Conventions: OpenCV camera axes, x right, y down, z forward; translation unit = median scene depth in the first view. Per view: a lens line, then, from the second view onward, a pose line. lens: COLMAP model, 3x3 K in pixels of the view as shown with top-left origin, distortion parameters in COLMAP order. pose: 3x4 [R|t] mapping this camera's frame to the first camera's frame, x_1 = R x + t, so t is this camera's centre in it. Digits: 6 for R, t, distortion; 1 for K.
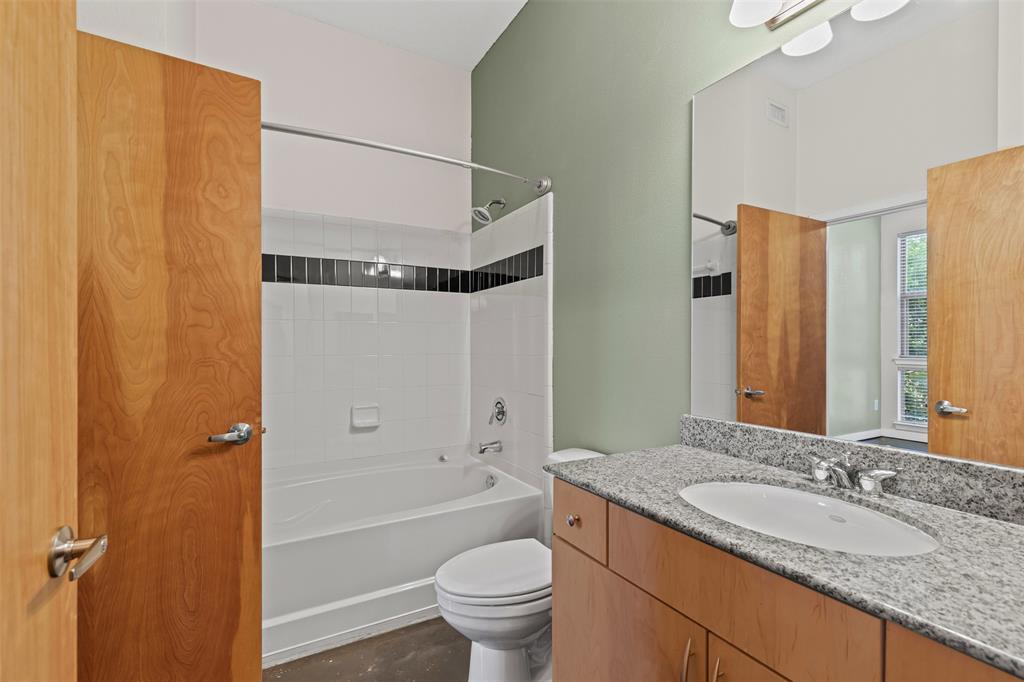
lens RADIAL K [[461.4, 0, 514.5], [0, 461.4, 349.1], [0, 0, 1]] dist [0.004852, -0.001068]
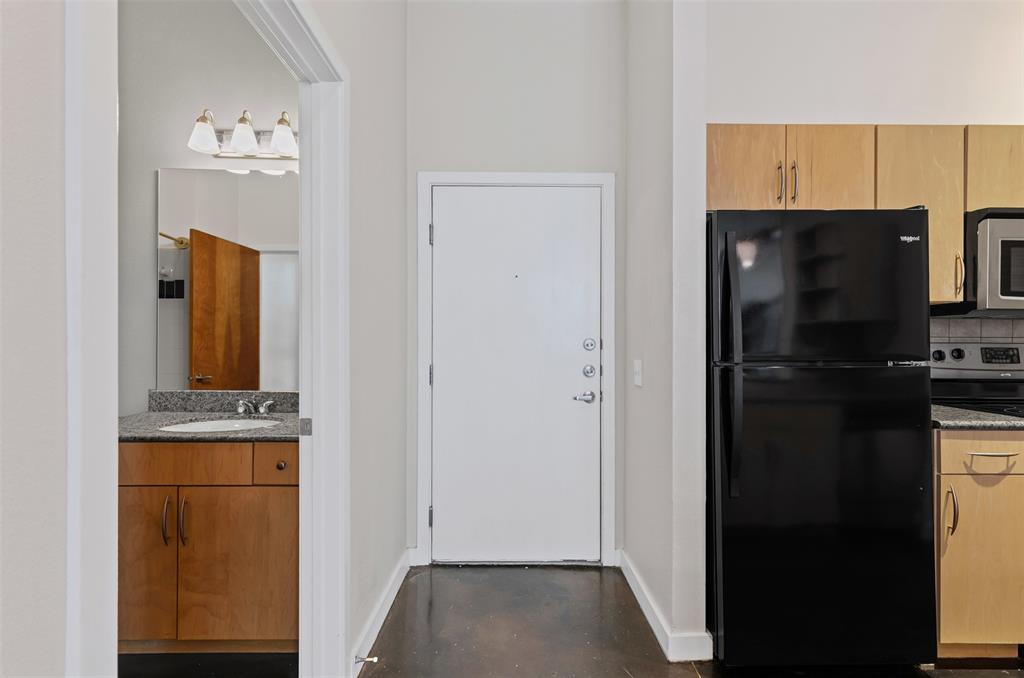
lens RADIAL K [[461.4, 0, 506.3], [0, 461.4, 339.0], [0, 0, 1]] dist [0.004852, -0.001068]
pose [[0.491773, 0.004943, 0.870709, -0.340184], [0.004515, 0.999956, -0.008227, 0.000395], [-0.870712, 0.007977, 0.491729, -0.660231]]
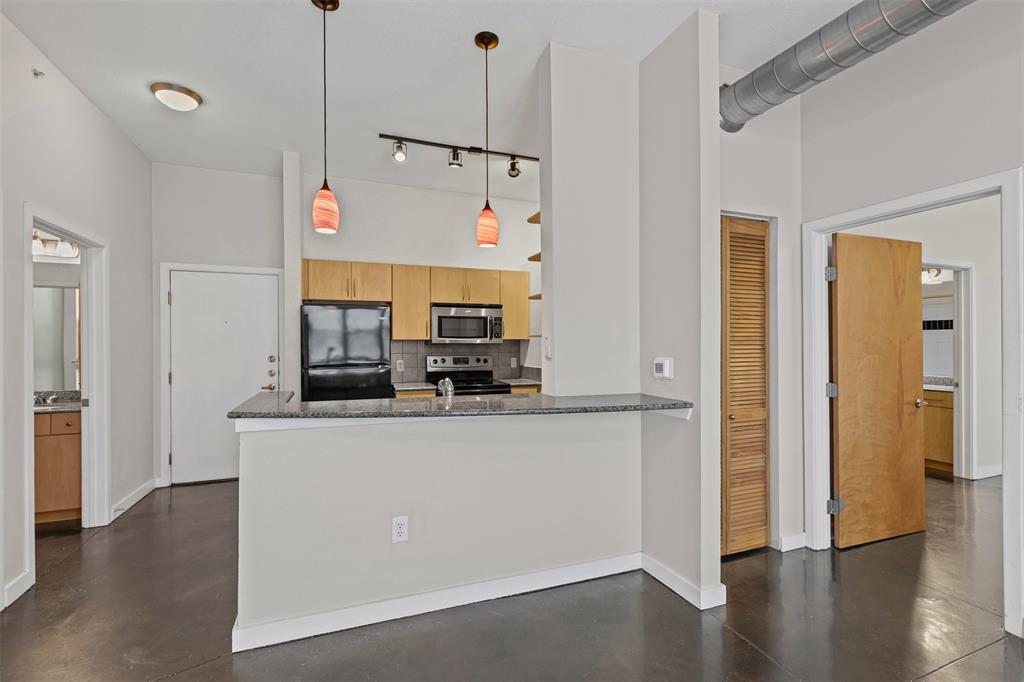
lens RADIAL K [[461.4, 0, 511.1], [0, 461.4, 343.2], [0, 0, 1]] dist [0.004852, -0.001068]
pose [[0.138704, 0.001566, 0.990333, -1.363081], [0.013198, 0.999907, -0.003429, -0.054789], [-0.990246, 0.013546, 0.138670, -1.848000]]
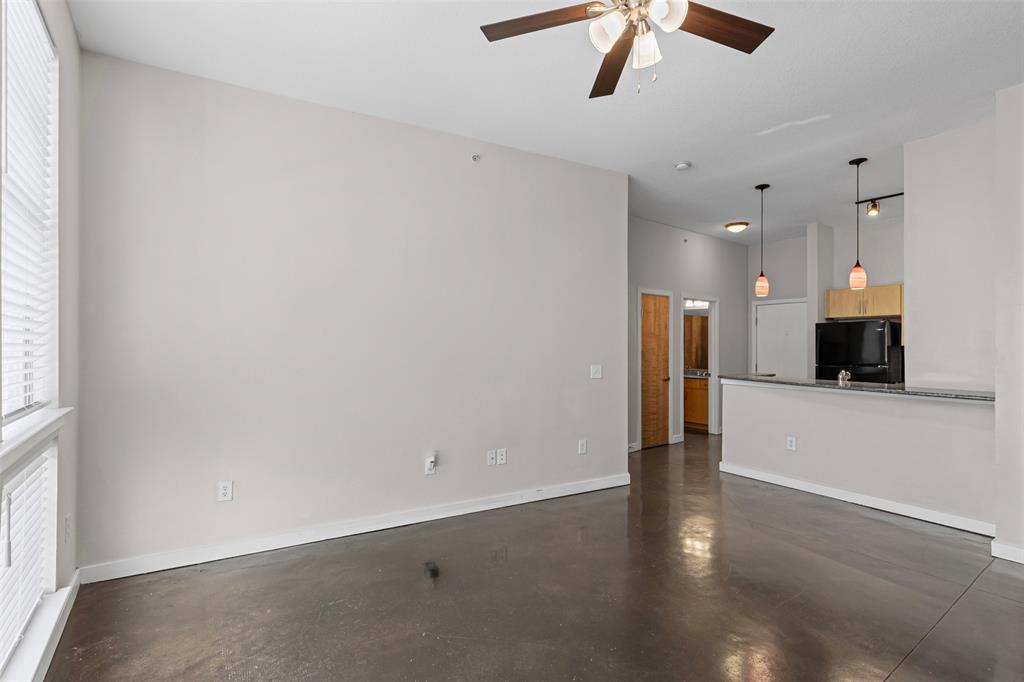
lens RADIAL K [[461.4, 0, 511.6], [0, 461.4, 342.9], [0, 0, 1]] dist [0.004852, -0.001068]
pose [[0.992193, 0.005351, 0.124600, -1.932387], [-0.003170, 0.999838, -0.017698, -0.046128], [-0.124675, 0.017165, 0.992049, -3.577996]]
